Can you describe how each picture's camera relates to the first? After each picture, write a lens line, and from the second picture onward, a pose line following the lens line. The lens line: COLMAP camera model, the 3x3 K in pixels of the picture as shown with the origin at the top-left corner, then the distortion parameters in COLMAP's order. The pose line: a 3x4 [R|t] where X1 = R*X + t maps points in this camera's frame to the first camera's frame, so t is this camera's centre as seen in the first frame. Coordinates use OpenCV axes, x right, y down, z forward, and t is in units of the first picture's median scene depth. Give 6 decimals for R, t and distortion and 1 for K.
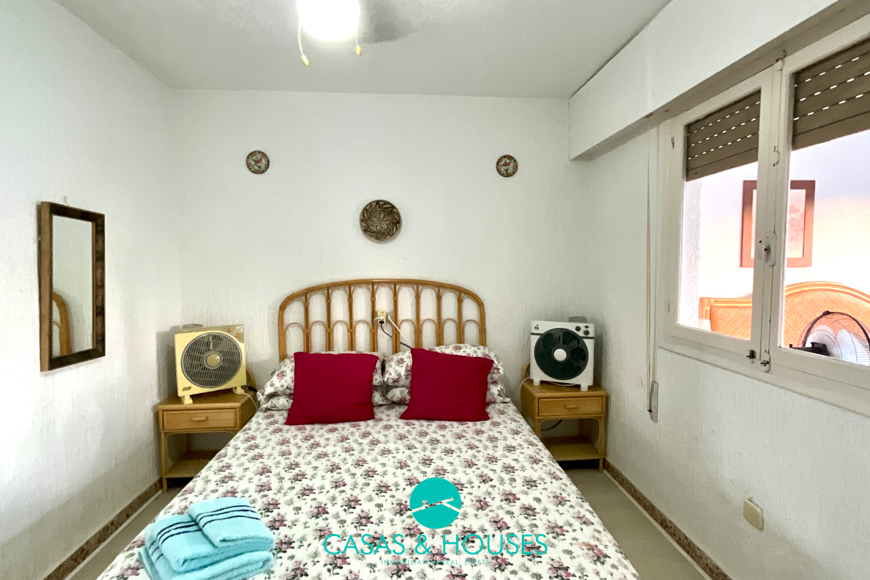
lens RADIAL K [[430.9, 0, 436.4], [0, 430.9, 290.0], [0, 0, 1]] dist [-0.008975, 0.008995]
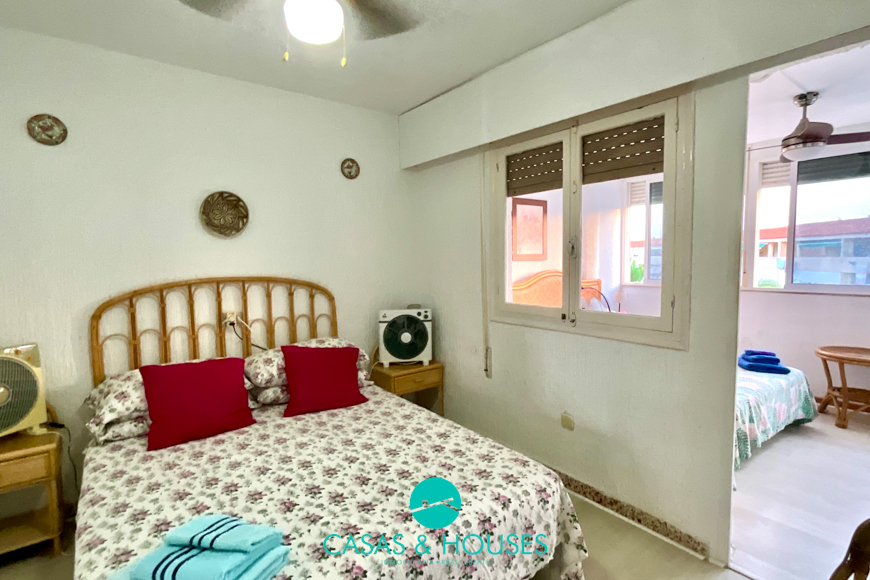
lens RADIAL K [[430.9, 0, 436.4], [0, 430.9, 290.0], [0, 0, 1]] dist [-0.008975, 0.008995]
pose [[0.837885, -0.047454, 0.543780, -0.271974], [0.044776, 0.998832, 0.018172, 0.005069], [-0.544007, 0.009122, 0.839031, -0.017591]]
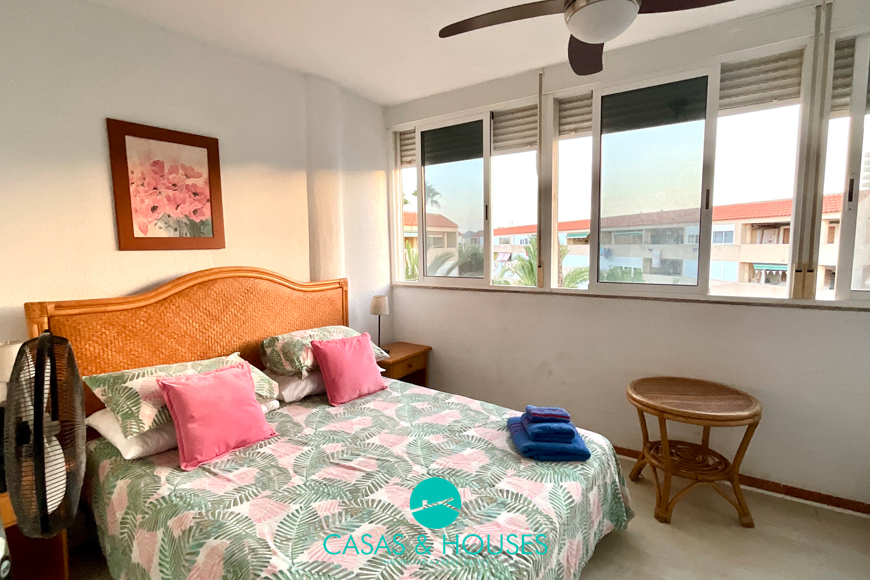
lens RADIAL K [[430.9, 0, 436.4], [0, 430.9, 290.0], [0, 0, 1]] dist [-0.008975, 0.008995]
pose [[0.631942, -0.087274, 0.770086, 0.568145], [0.062677, 0.996140, 0.061459, -0.002618], [-0.772477, 0.009428, 0.634973, 0.218200]]
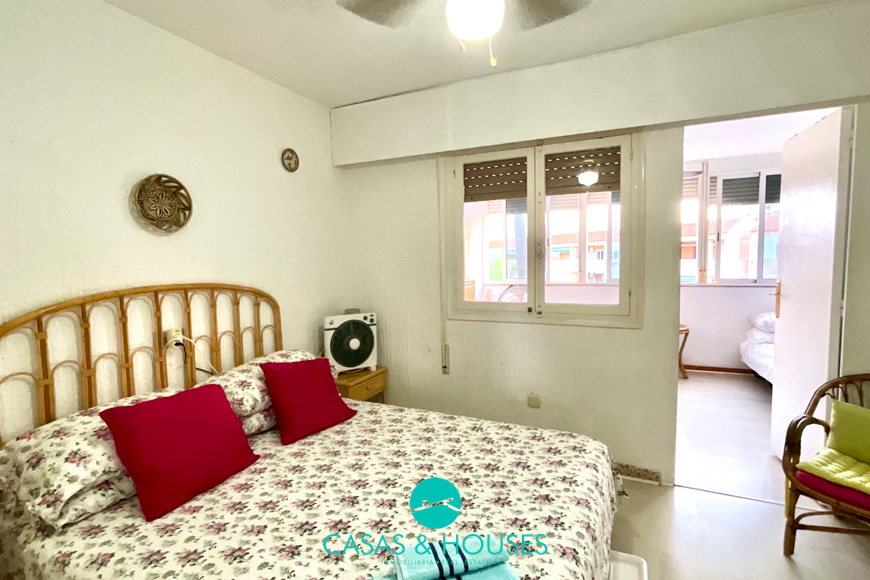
lens RADIAL K [[430.9, 0, 436.4], [0, 430.9, 290.0], [0, 0, 1]] dist [-0.008975, 0.008995]
pose [[0.496083, -0.066577, 0.865719, -0.559828], [0.071645, 0.996795, 0.035602, -0.011091], [-0.865314, 0.044363, 0.499262, 0.268658]]
